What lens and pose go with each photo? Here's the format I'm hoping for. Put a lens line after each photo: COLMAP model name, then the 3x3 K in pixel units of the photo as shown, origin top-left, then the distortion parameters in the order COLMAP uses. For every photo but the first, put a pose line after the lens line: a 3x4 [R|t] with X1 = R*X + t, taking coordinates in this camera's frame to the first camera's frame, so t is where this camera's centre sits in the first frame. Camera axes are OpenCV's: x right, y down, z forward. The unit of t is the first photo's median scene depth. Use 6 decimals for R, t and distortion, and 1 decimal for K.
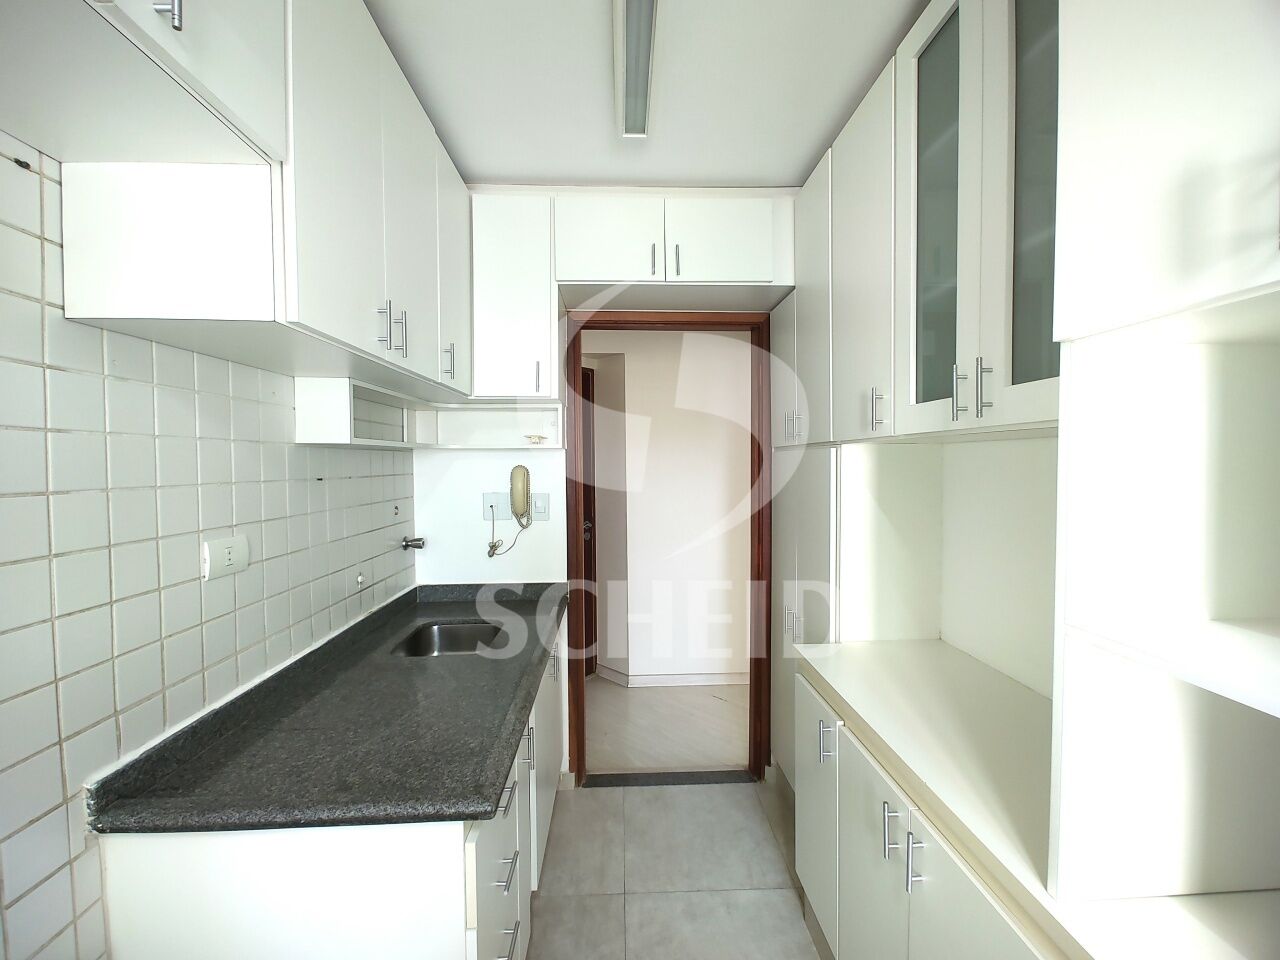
lens RADIAL K [[524.3, 0, 644.0], [0, 524.3, 477.7], [0, 0, 1]] dist [-0.002621, -0.002317]
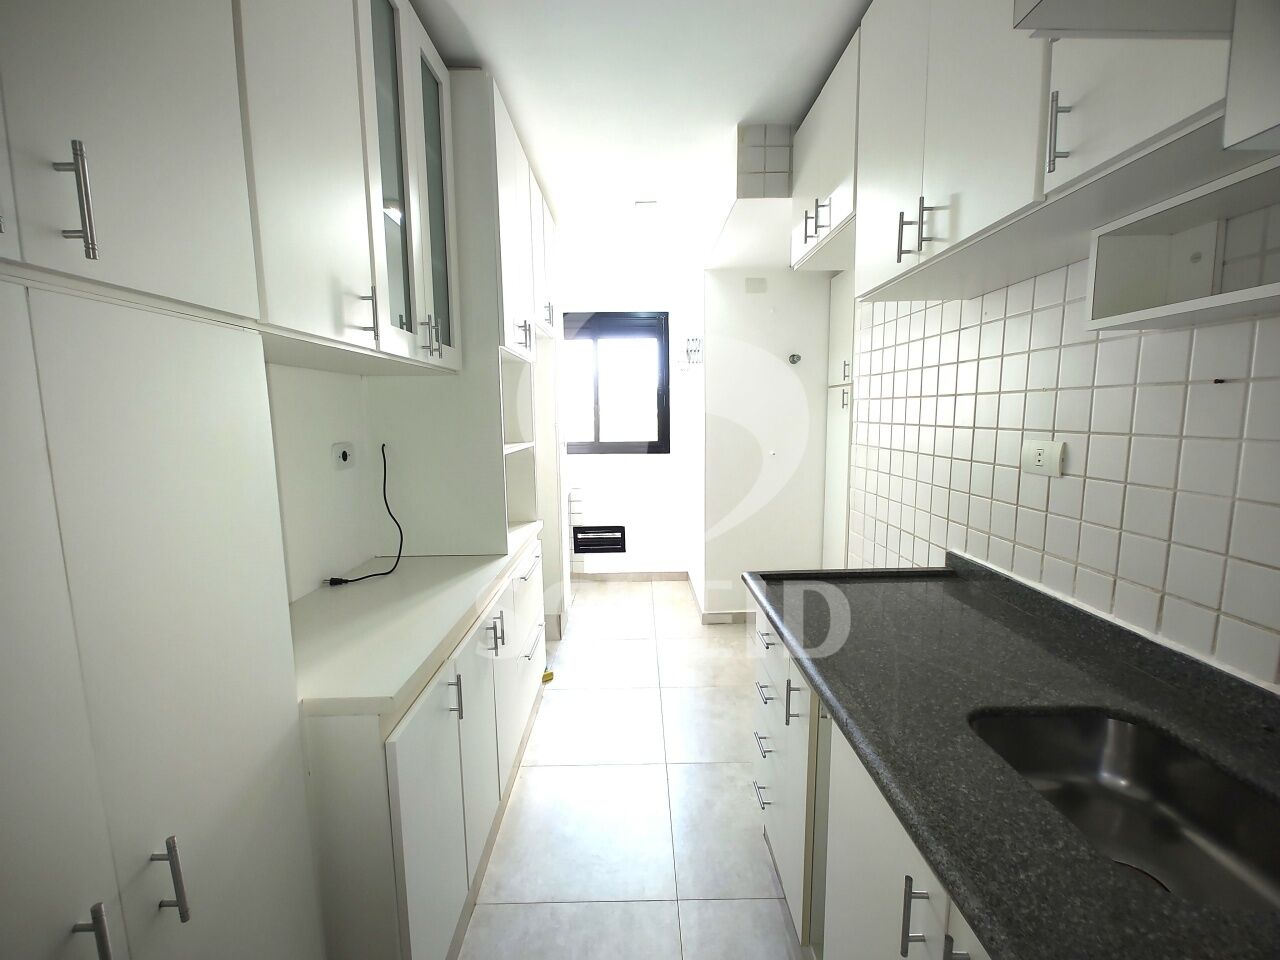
lens RADIAL K [[524.3, 0, 638.3], [0, 524.3, 477.5], [0, 0, 1]] dist [-0.002621, -0.002317]
pose [[-0.998984, 0.013509, 0.043001, -0.005593], [0.019734, 0.988819, 0.147811, 0.009094], [-0.040523, 0.148509, -0.988080, 1.306523]]
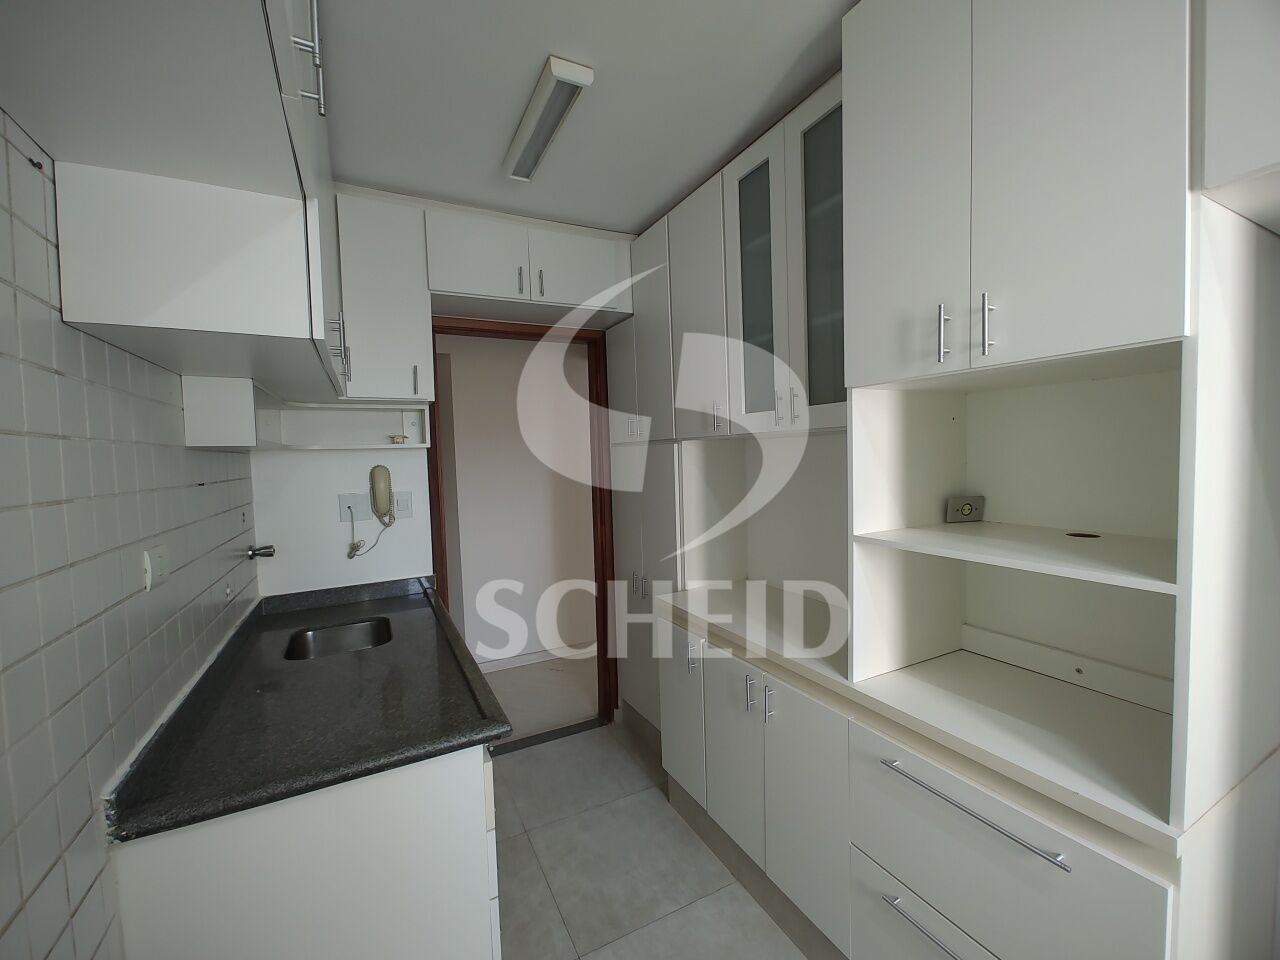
lens RADIAL K [[524.3, 0, 638.2], [0, 524.3, 478.2], [0, 0, 1]] dist [-0.002621, -0.002317]
pose [[0.908670, -0.040645, 0.415532, -0.242539], [0.036804, 0.999174, 0.017253, 0.003444], [-0.415890, -0.000384, 0.909415, -0.143648]]
